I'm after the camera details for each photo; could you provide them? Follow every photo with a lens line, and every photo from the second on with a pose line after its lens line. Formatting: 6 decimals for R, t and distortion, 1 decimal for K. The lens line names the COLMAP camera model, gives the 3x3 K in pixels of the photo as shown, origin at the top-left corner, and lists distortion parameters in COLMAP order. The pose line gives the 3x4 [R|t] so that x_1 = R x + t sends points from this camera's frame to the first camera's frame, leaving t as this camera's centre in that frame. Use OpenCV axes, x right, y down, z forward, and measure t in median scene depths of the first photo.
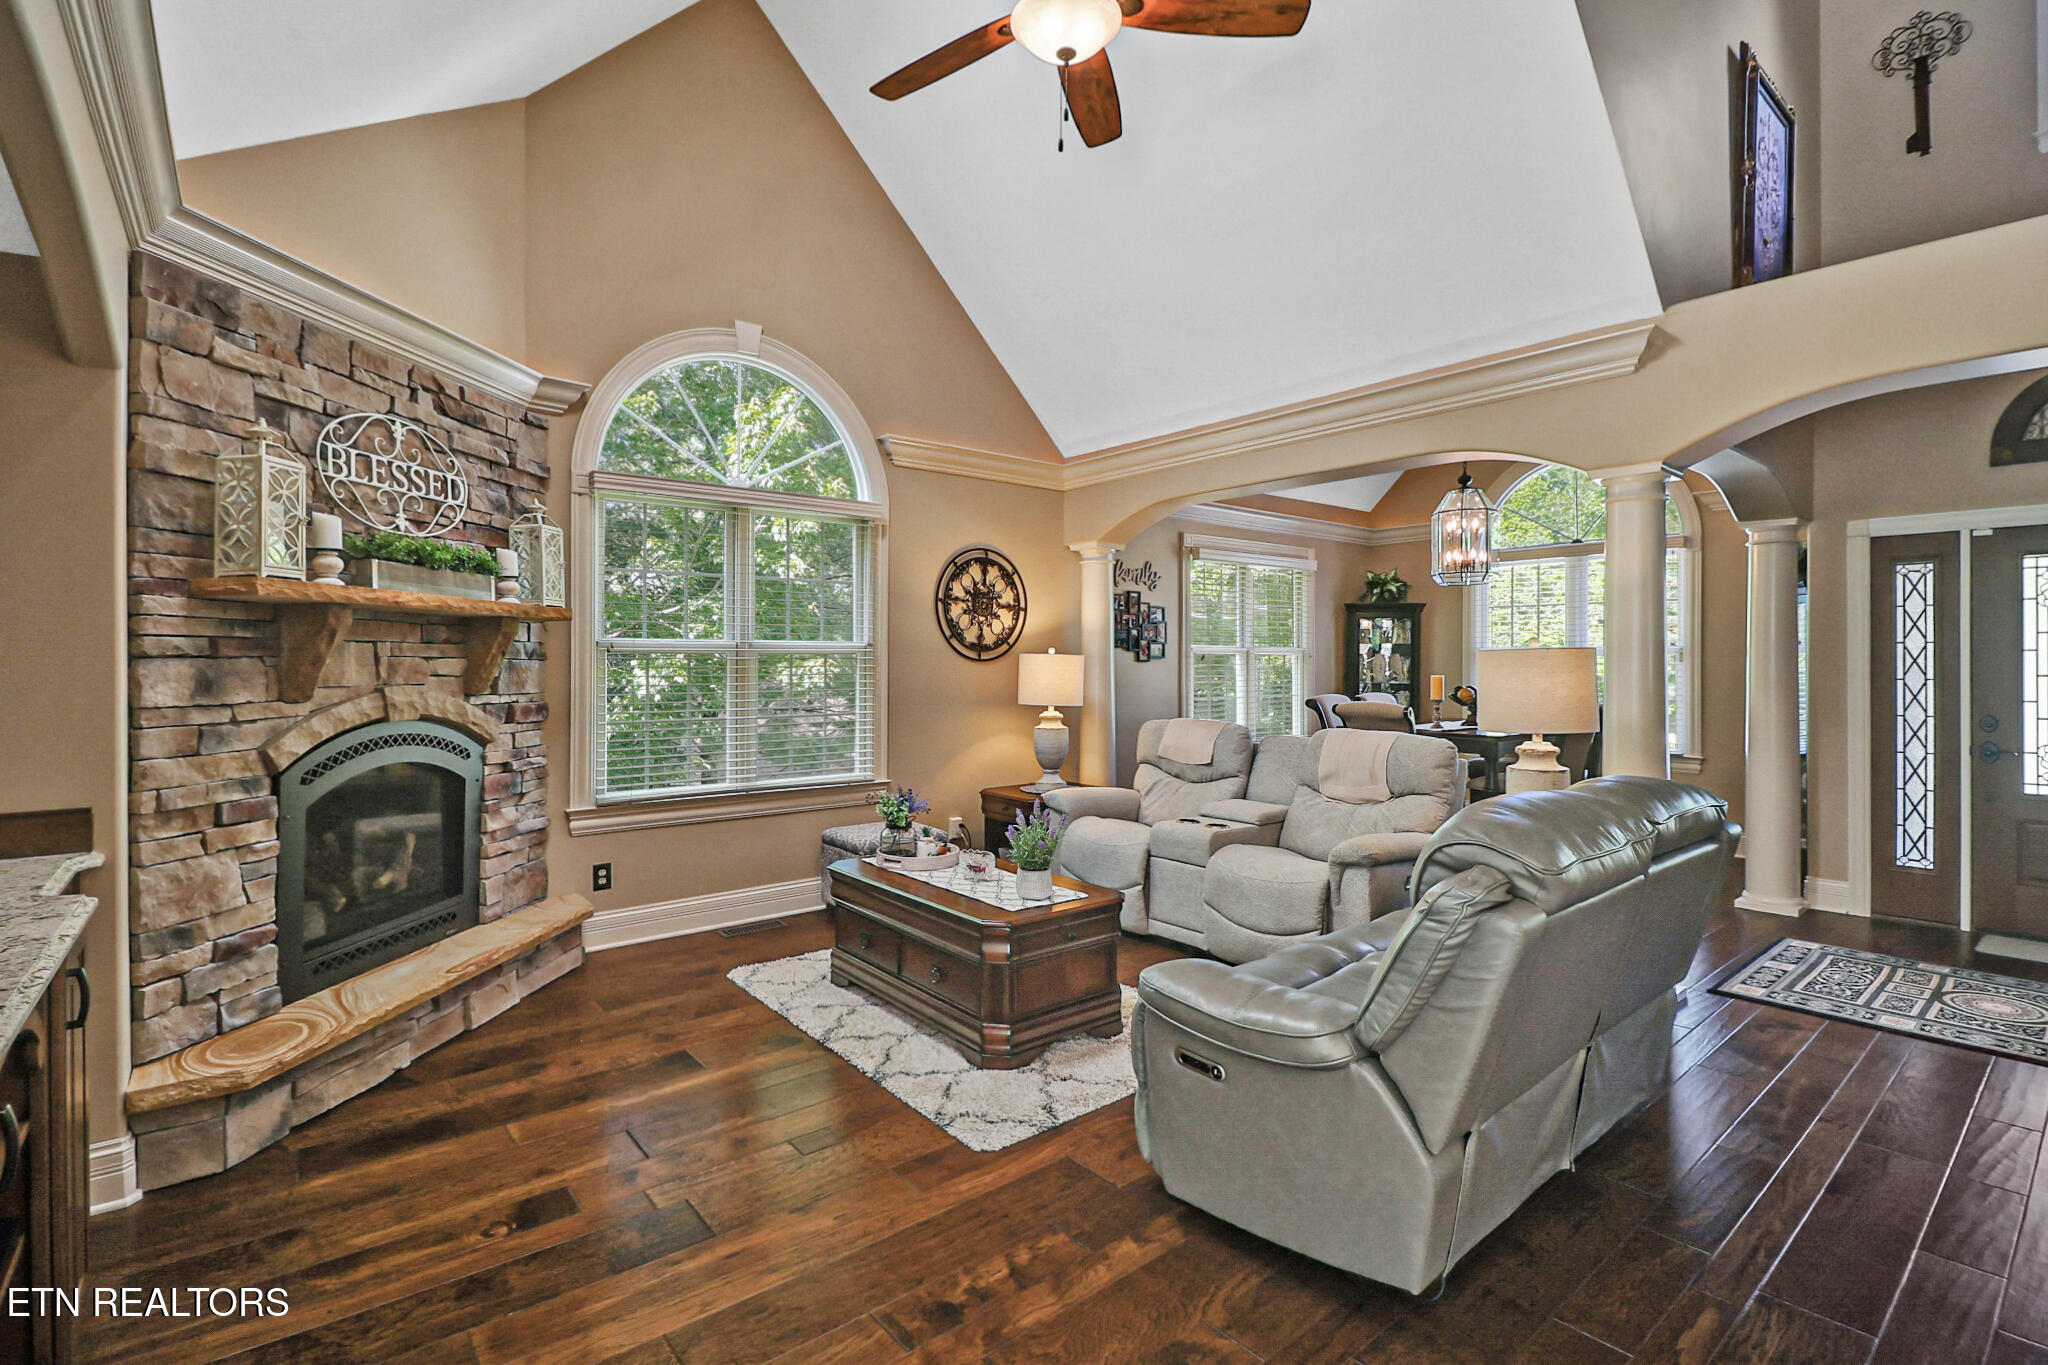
lens RADIAL K [[937.0, 0, 1027.3], [0, 937.0, 650.0], [0, 0, 1]] dist [-0.007967, -0.009446]
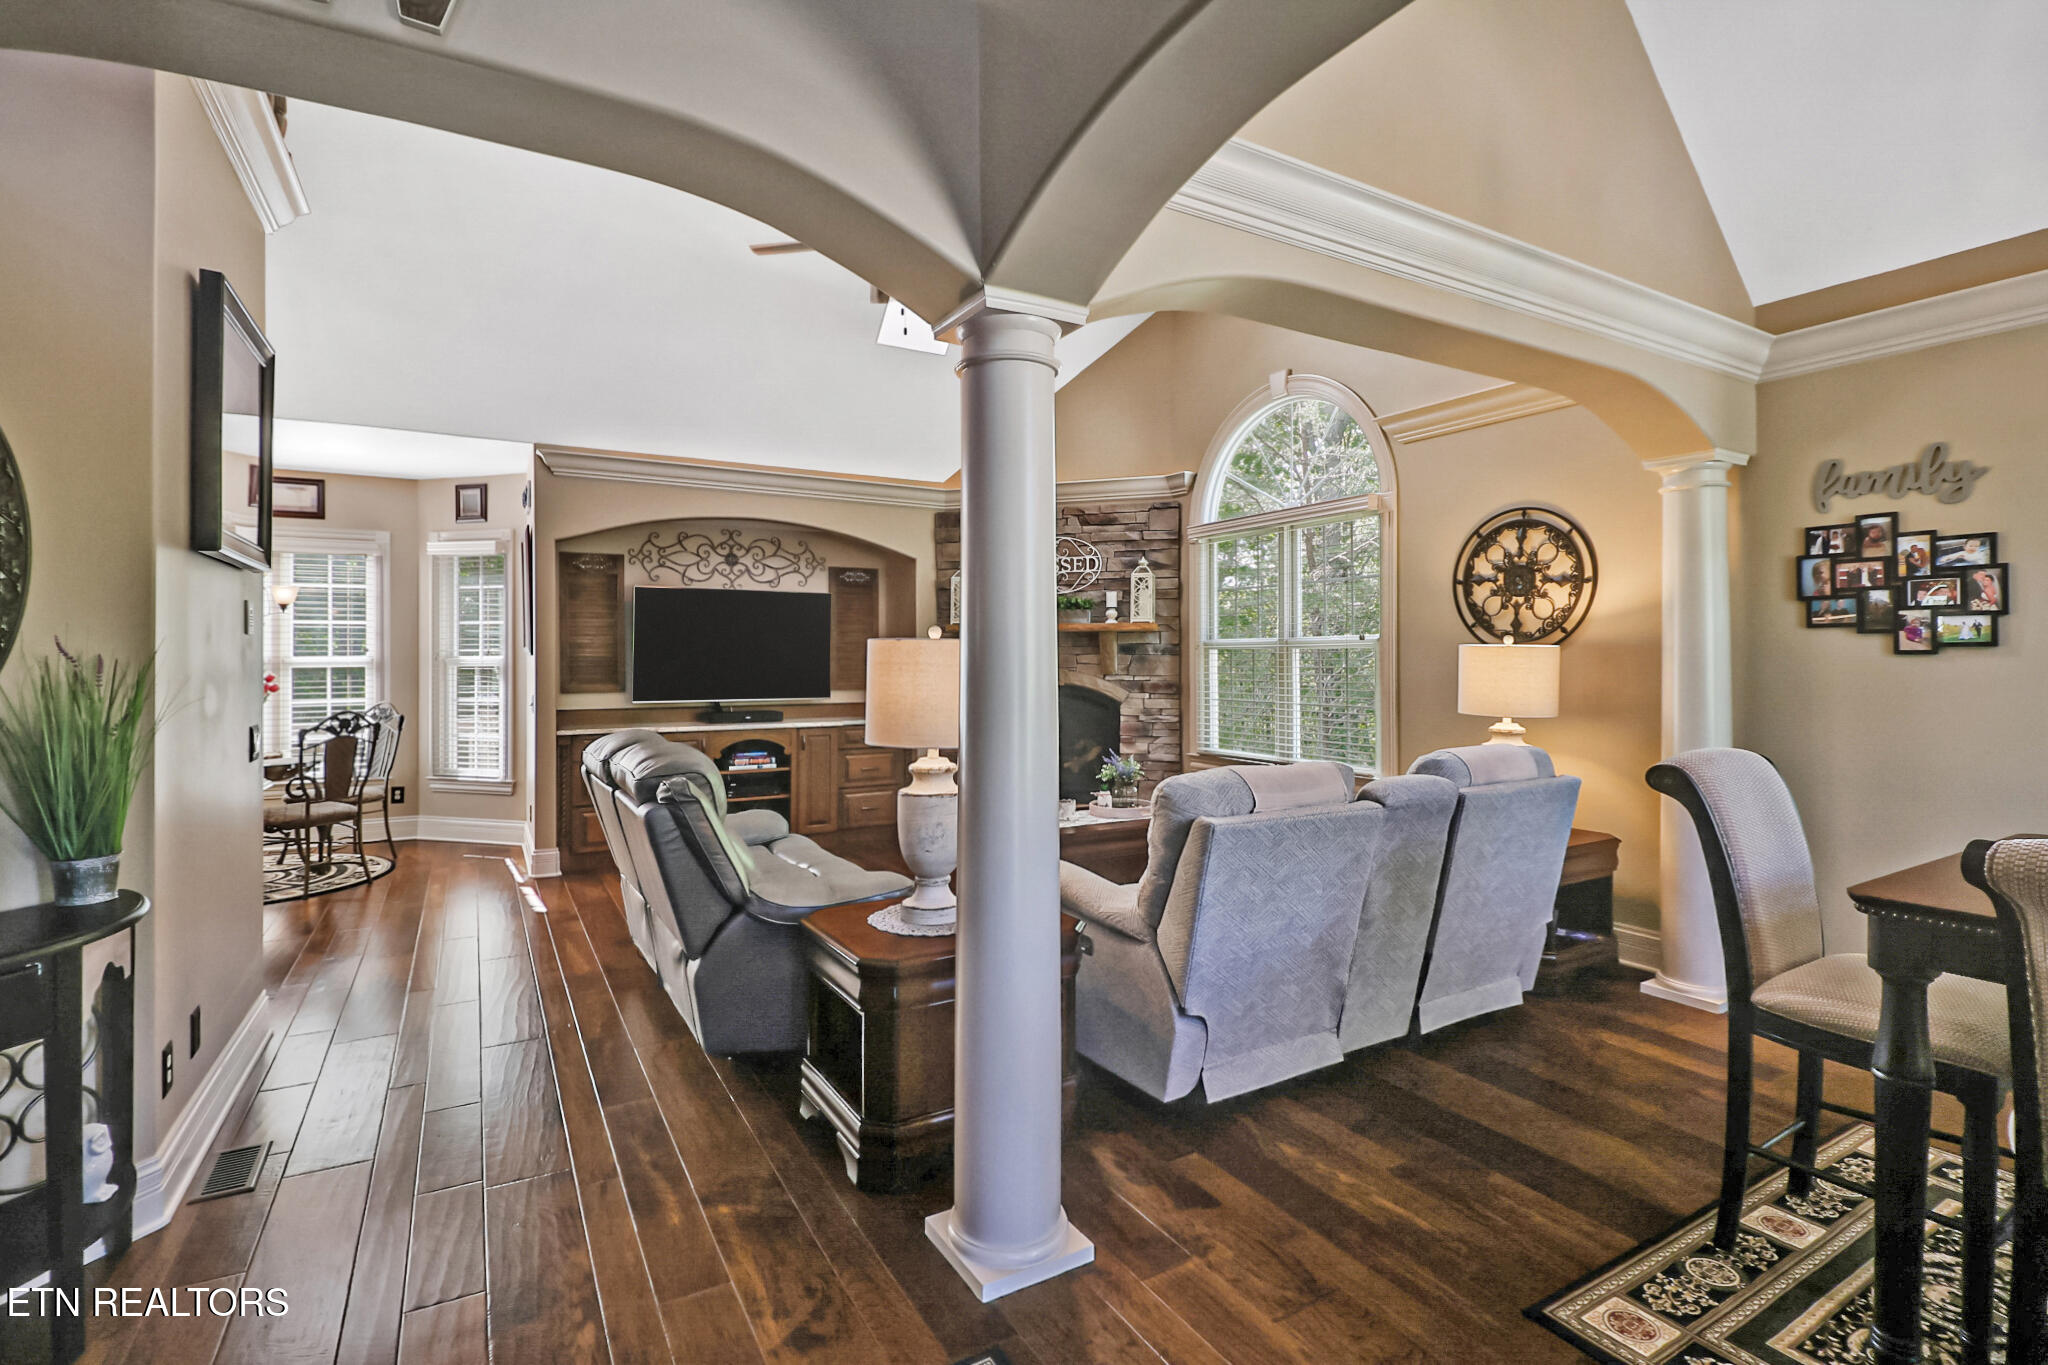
lens RADIAL K [[937.0, 0, 1007.3], [0, 937.0, 647.8], [0, 0, 1]] dist [-0.007967, -0.009446]
pose [[-0.164893, -0.007466, -0.986283, 1.133981], [0.017047, 0.999800, -0.010418, 0.010800], [0.986164, -0.018531, -0.164733, 1.028243]]
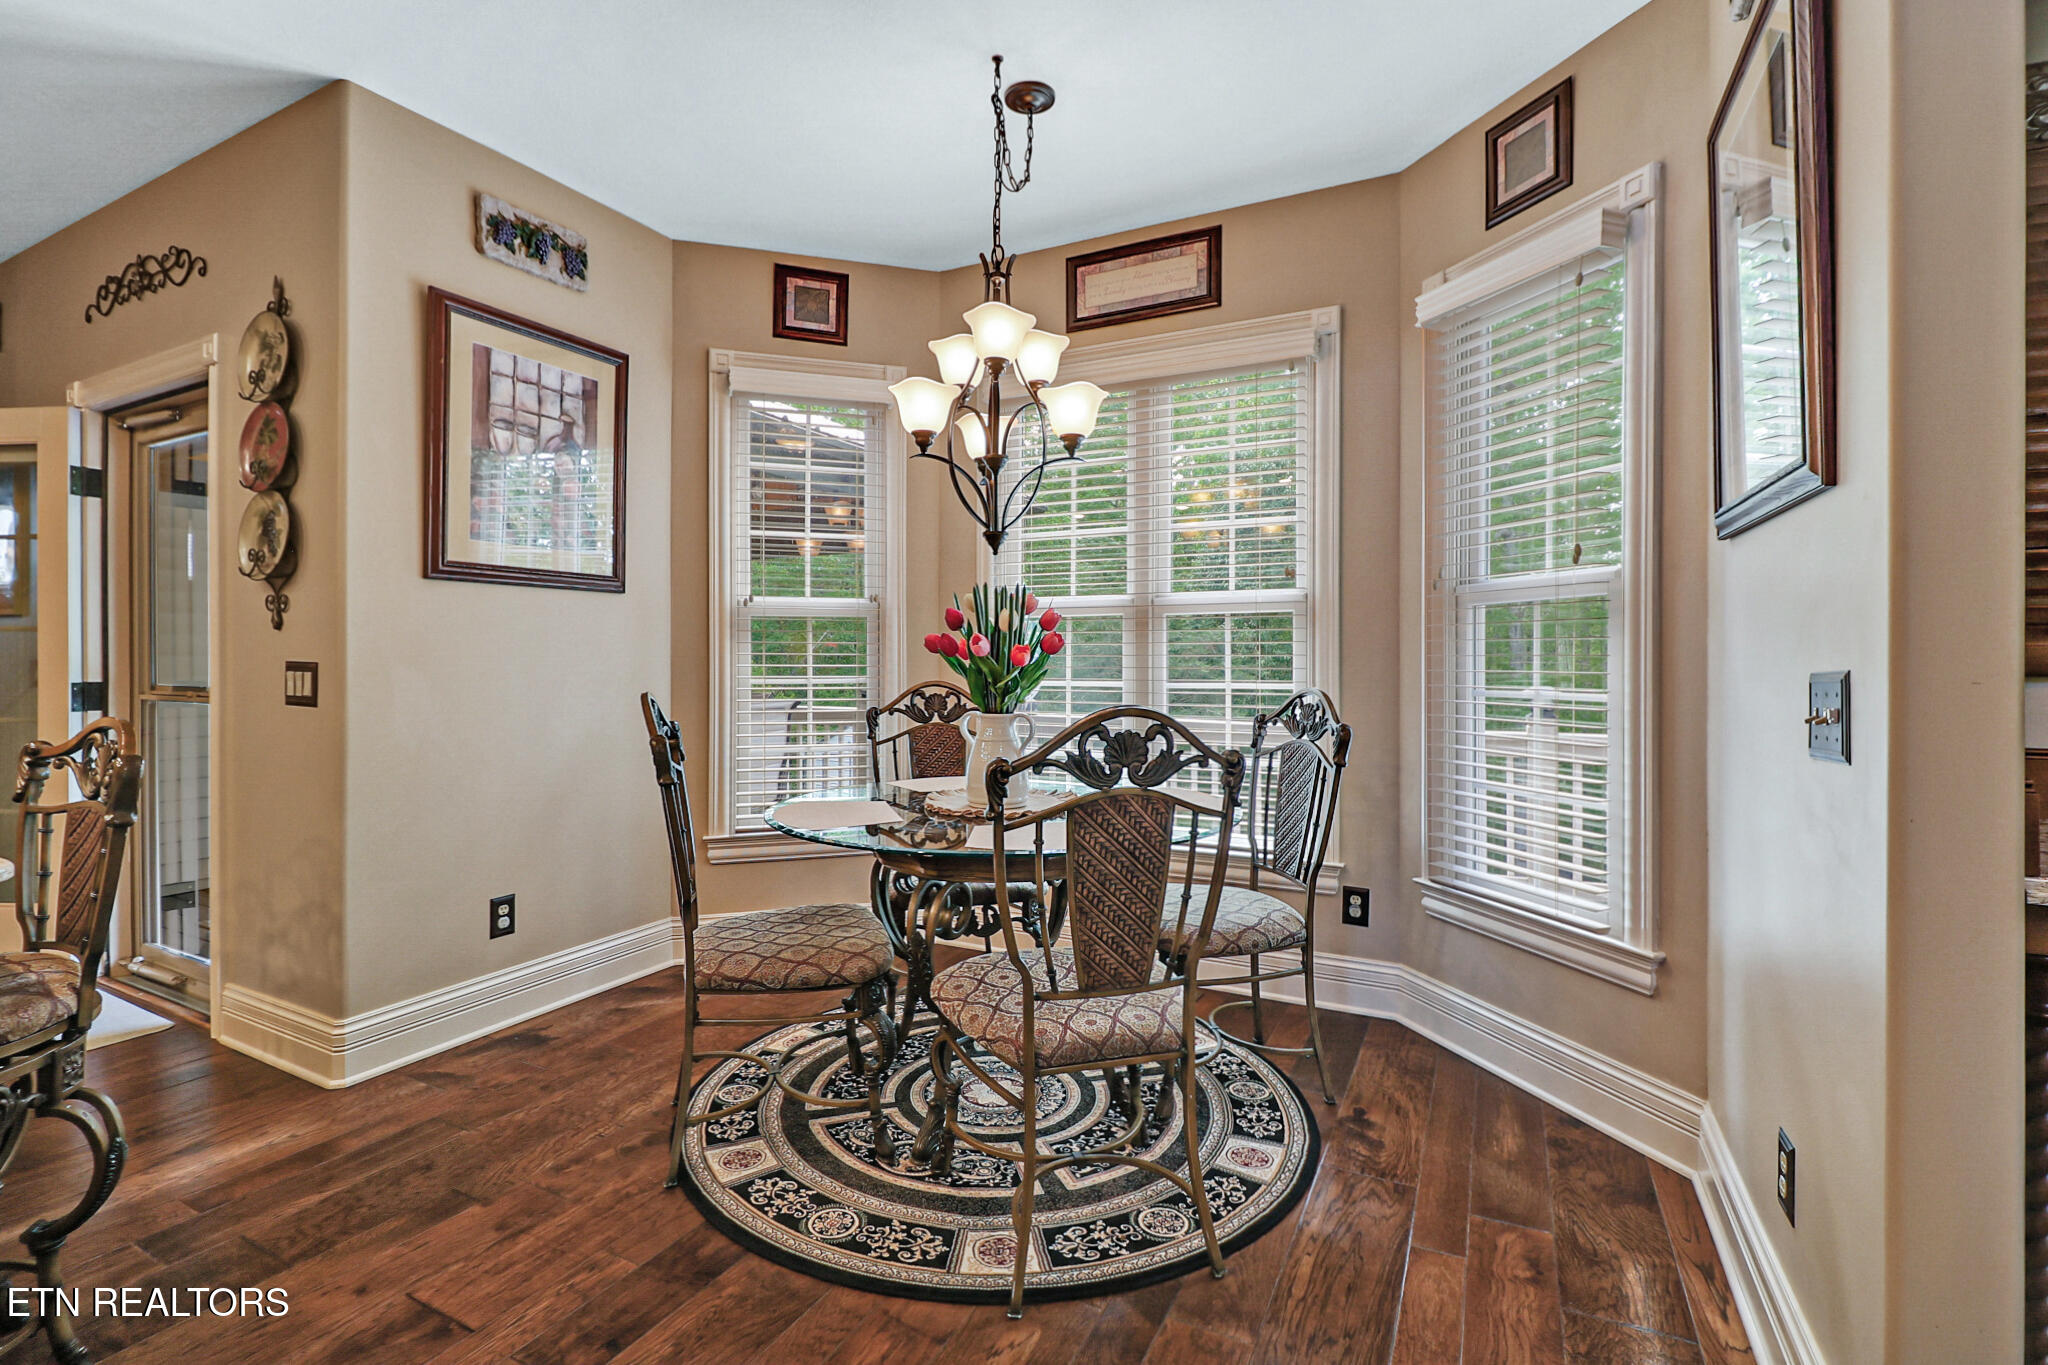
lens RADIAL K [[937.0, 0, 1020.2], [0, 937.0, 663.6], [0, 0, 1]] dist [-0.007967, -0.009446]
pose [[-0.918287, -0.000128, -0.395915, 0.171095], [0.003891, 0.999949, -0.009348, 0.056346], [0.395896, -0.010125, -0.918240, 0.220390]]
